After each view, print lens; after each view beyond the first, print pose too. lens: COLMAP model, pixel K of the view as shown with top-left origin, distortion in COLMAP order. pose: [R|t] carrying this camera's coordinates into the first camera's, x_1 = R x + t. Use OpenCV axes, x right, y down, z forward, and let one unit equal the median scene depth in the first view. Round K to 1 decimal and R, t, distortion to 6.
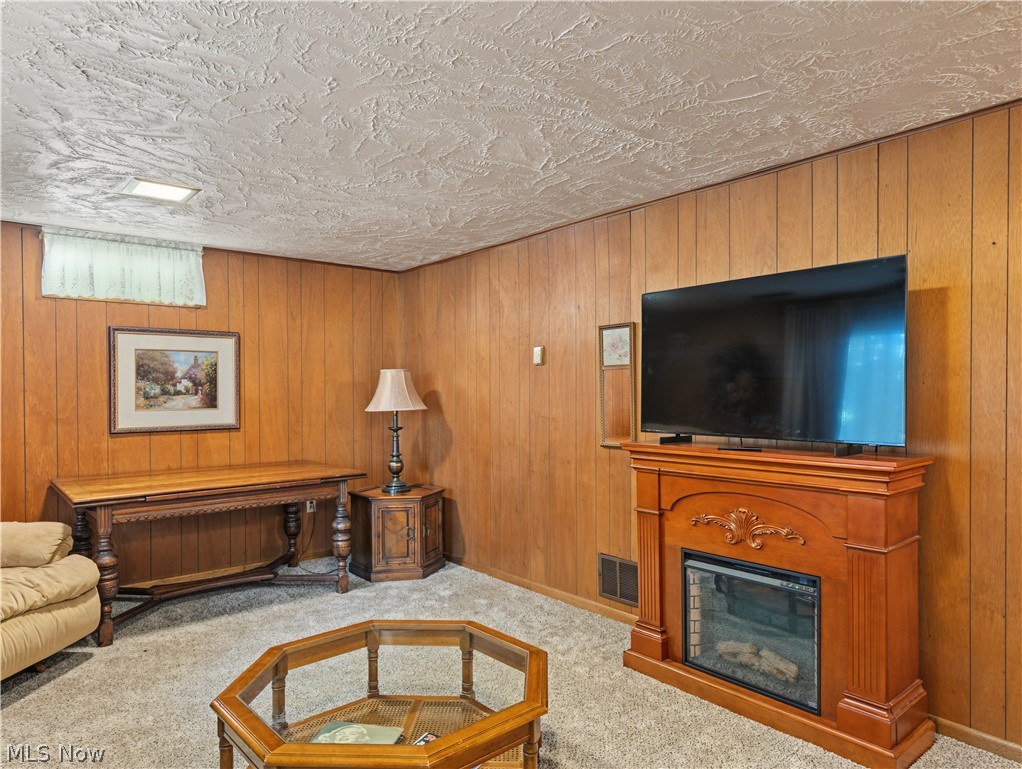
lens RADIAL K [[654.3, 0, 516.2], [0, 654.3, 388.9], [0, 0, 1]] dist [0.003758, 0.001418]
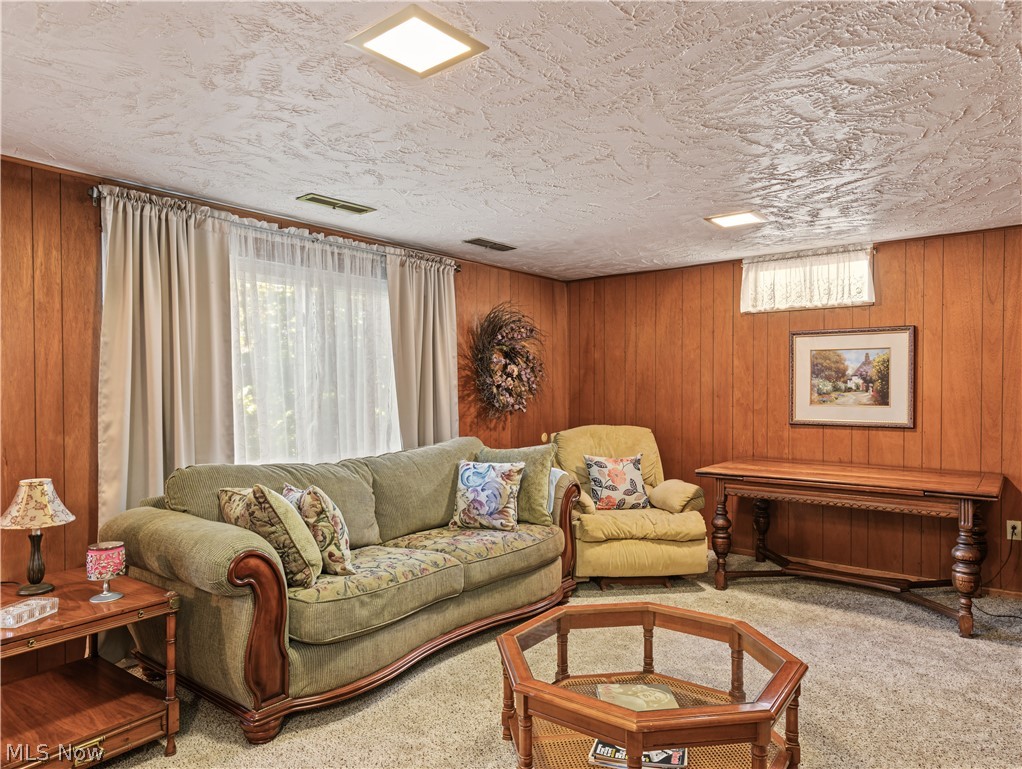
lens RADIAL K [[654.3, 0, 516.2], [0, 654.3, 384.4], [0, 0, 1]] dist [0.003758, 0.001418]
pose [[0.201091, 0.001410, -0.979572, 0.402781], [0.000552, 0.999999, 0.001553, -0.004228], [0.979572, -0.000853, 0.201090, 0.275988]]
